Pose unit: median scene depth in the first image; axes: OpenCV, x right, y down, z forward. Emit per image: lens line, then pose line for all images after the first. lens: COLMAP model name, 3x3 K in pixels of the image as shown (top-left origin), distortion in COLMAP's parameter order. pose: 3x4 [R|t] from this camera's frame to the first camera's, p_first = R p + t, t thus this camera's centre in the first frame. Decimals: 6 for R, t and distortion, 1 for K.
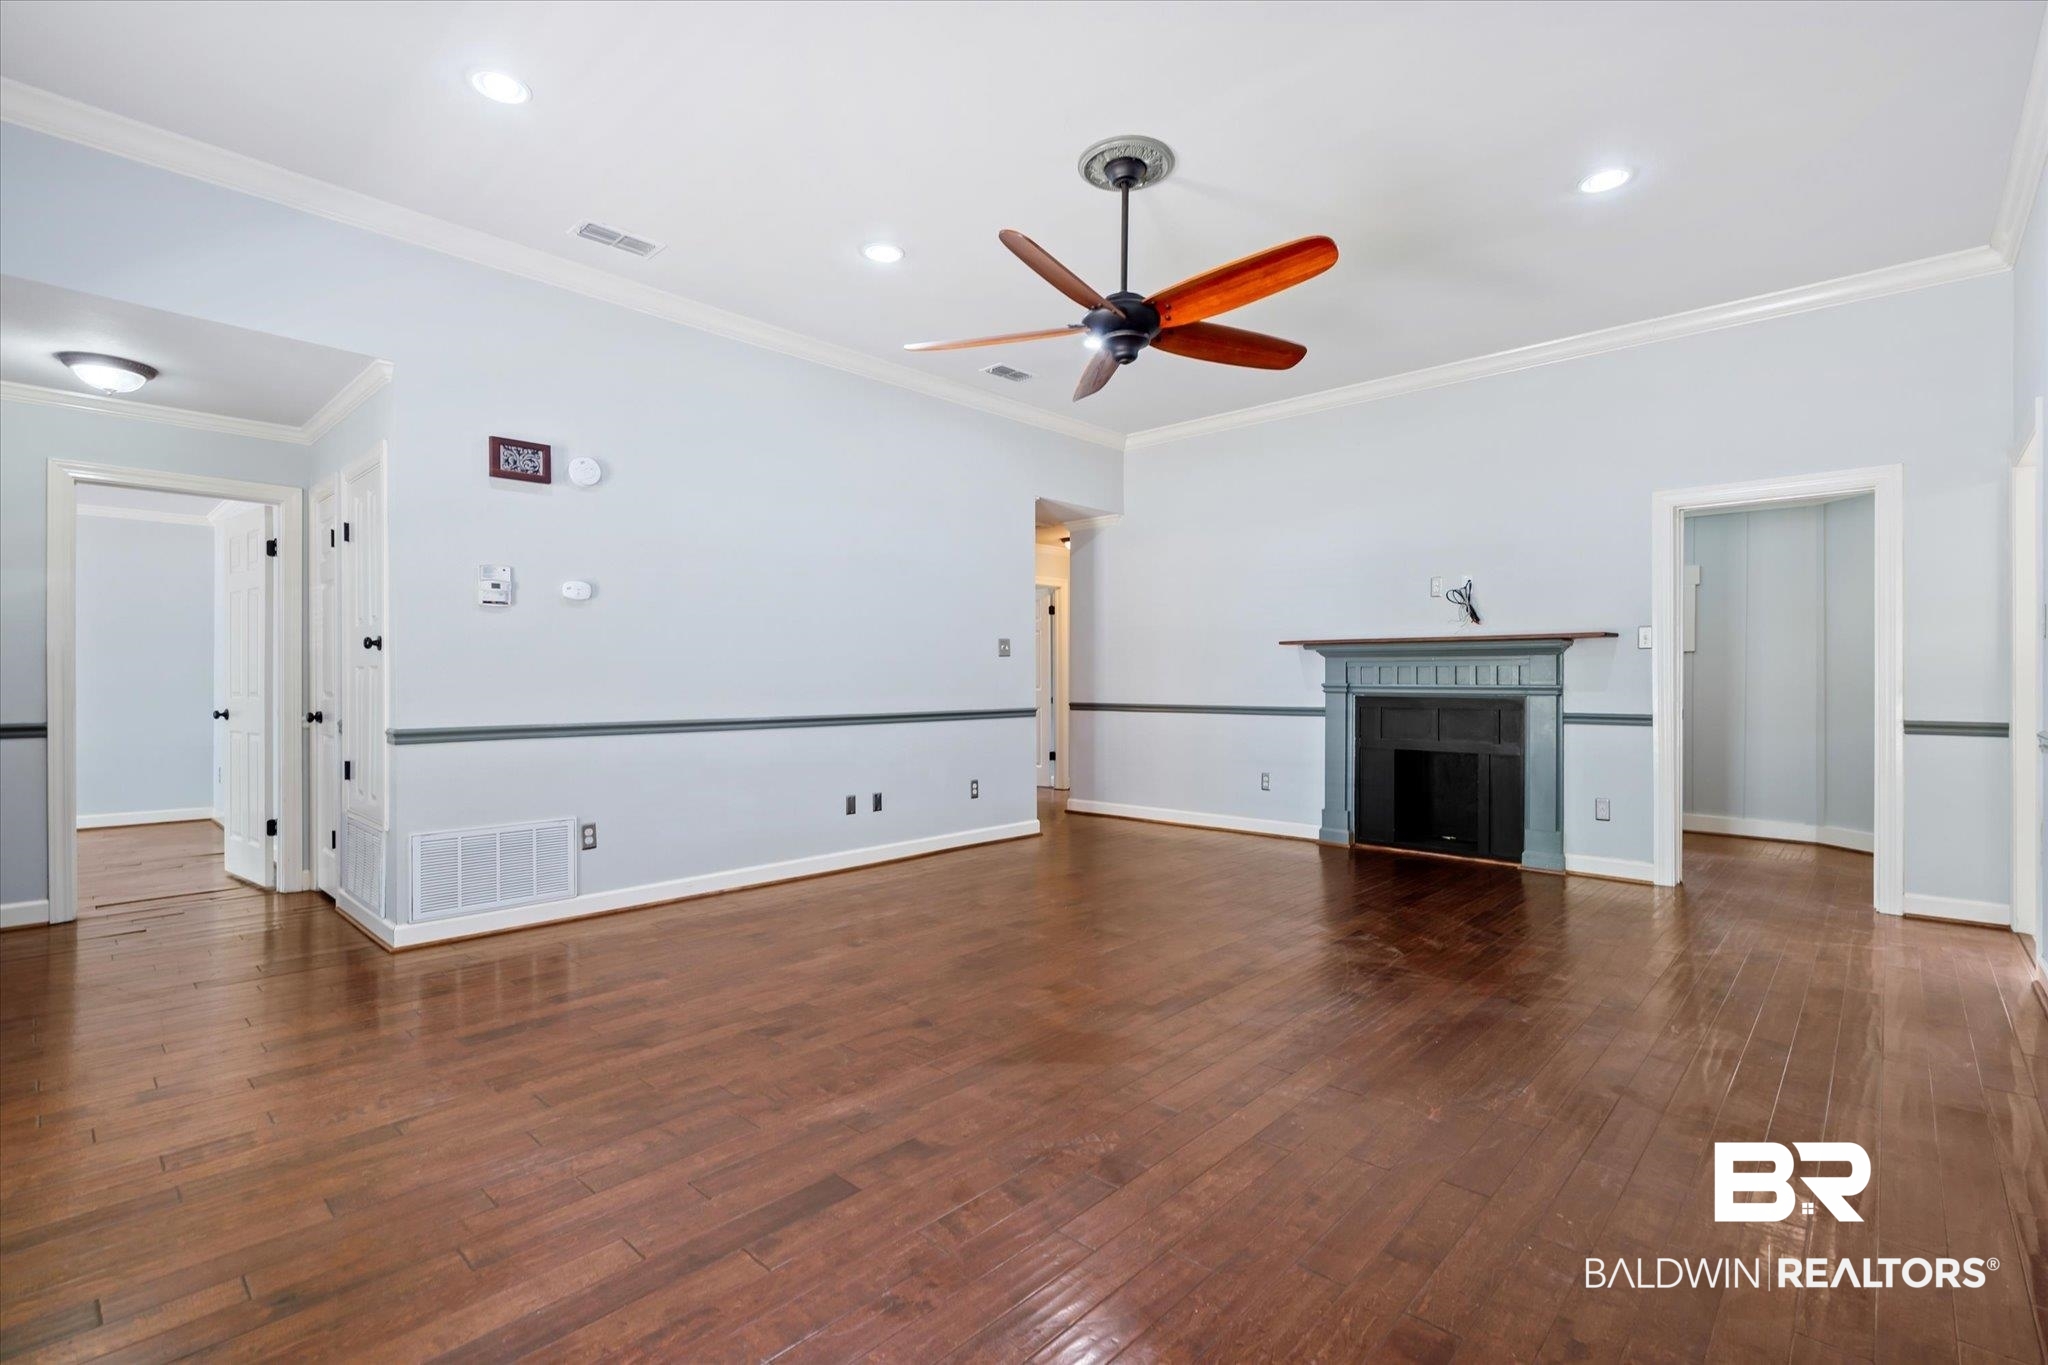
lens RADIAL K [[946.1, 0, 1029.4], [0, 946.1, 679.0], [0, 0, 1]] dist [-0.002179, 0.000244]
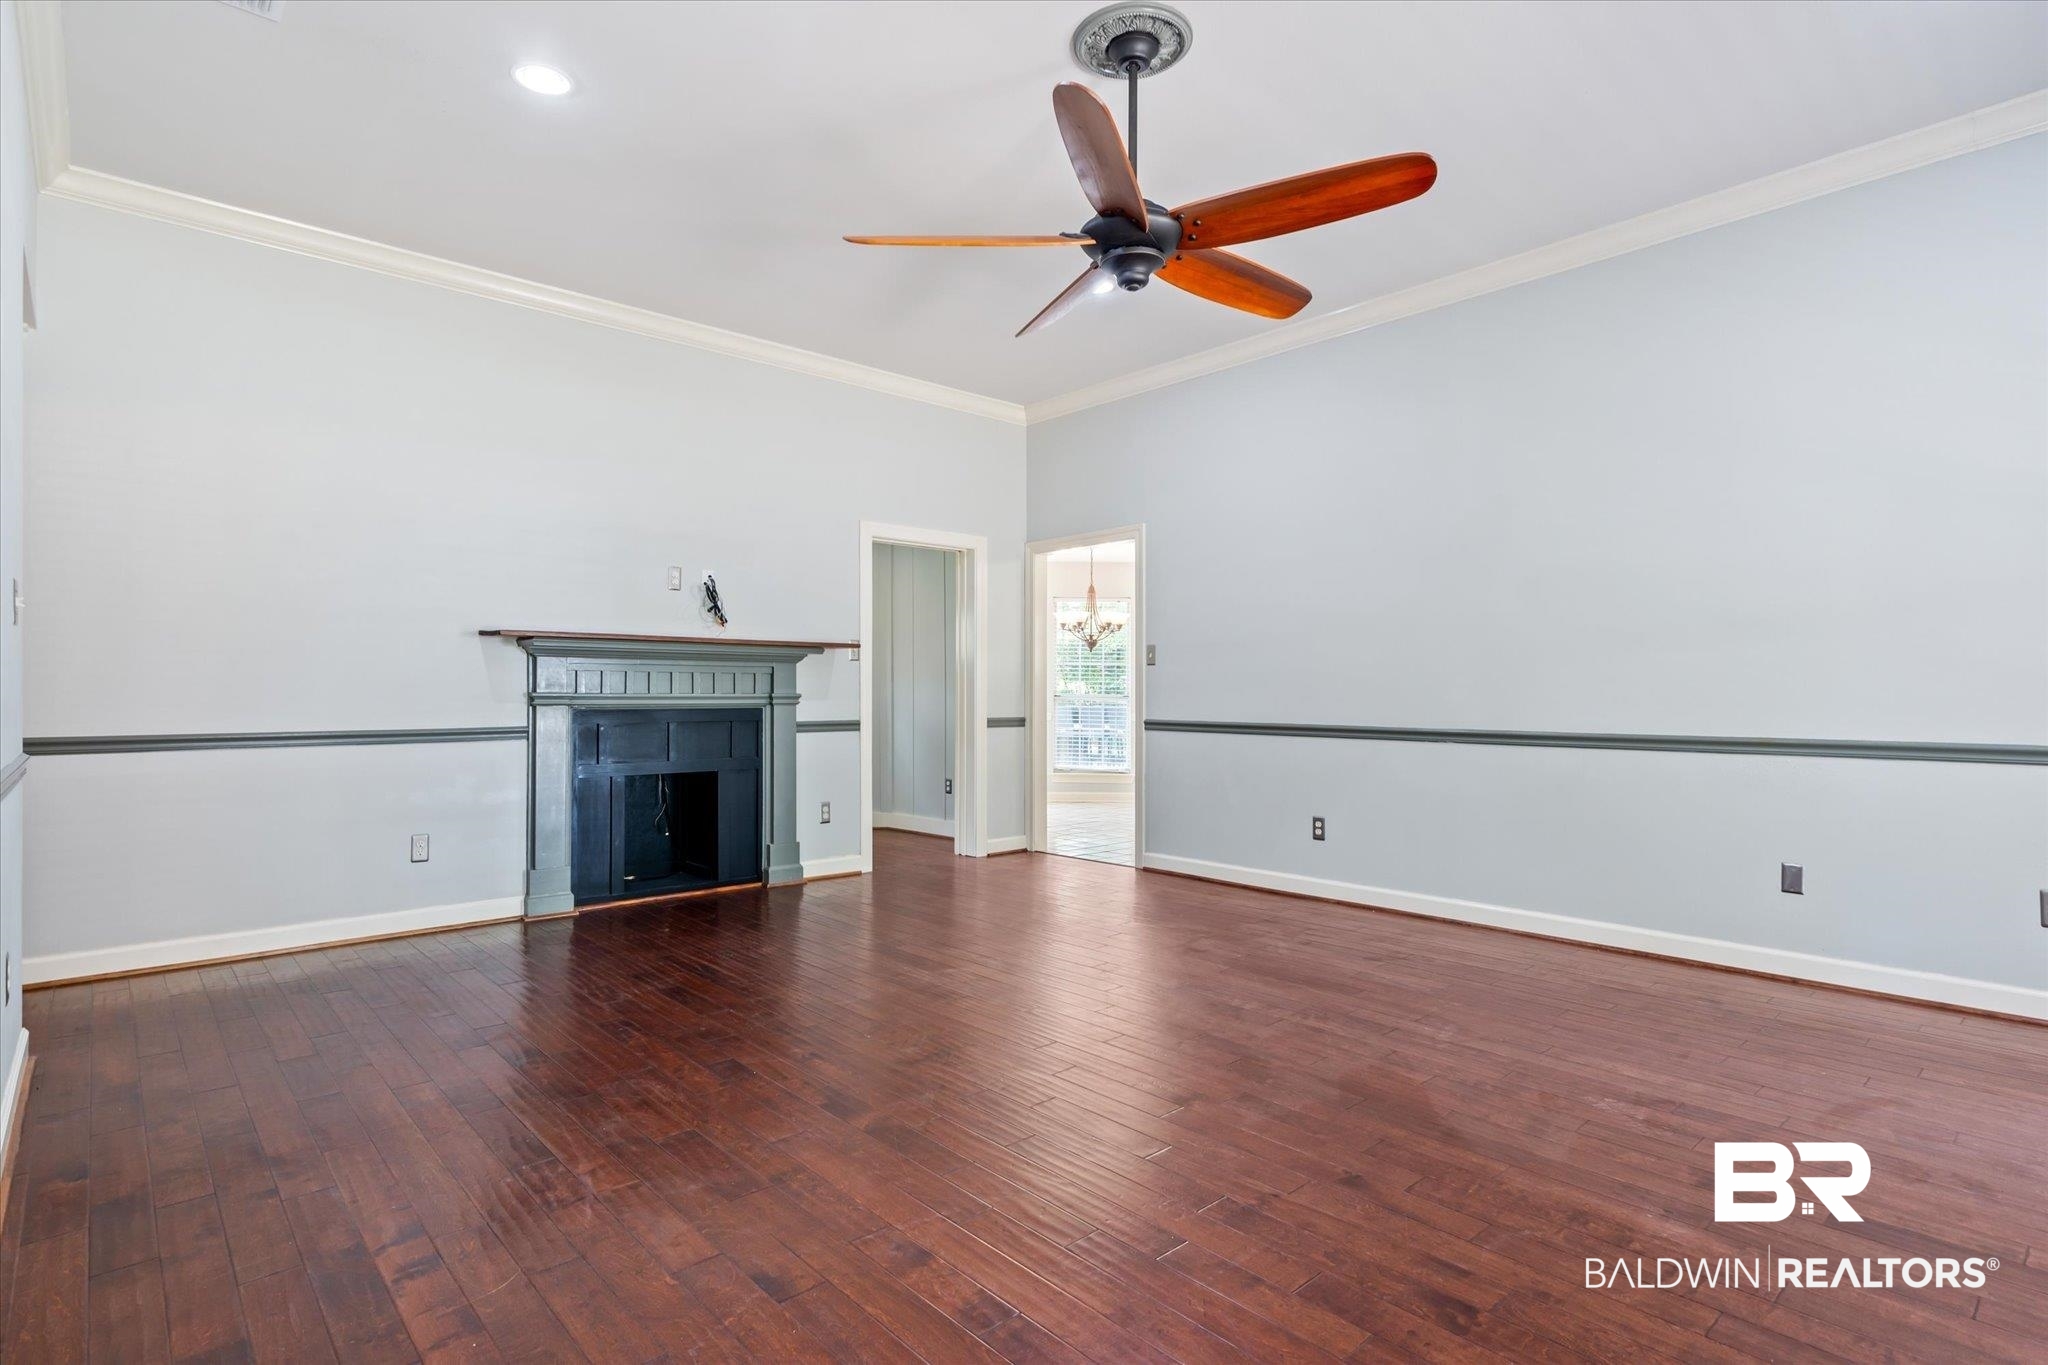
lens RADIAL K [[1035.1, 0, 1025.6], [0, 1035.1, 690.2], [0, 0, 1]] dist [0.000322, -0.000014]
pose [[0.074806, 0.003652, 0.997191, -0.503989], [-0.003011, 0.999990, -0.003436, 0.005793], [-0.997194, -0.002745, 0.074817, 0.676333]]
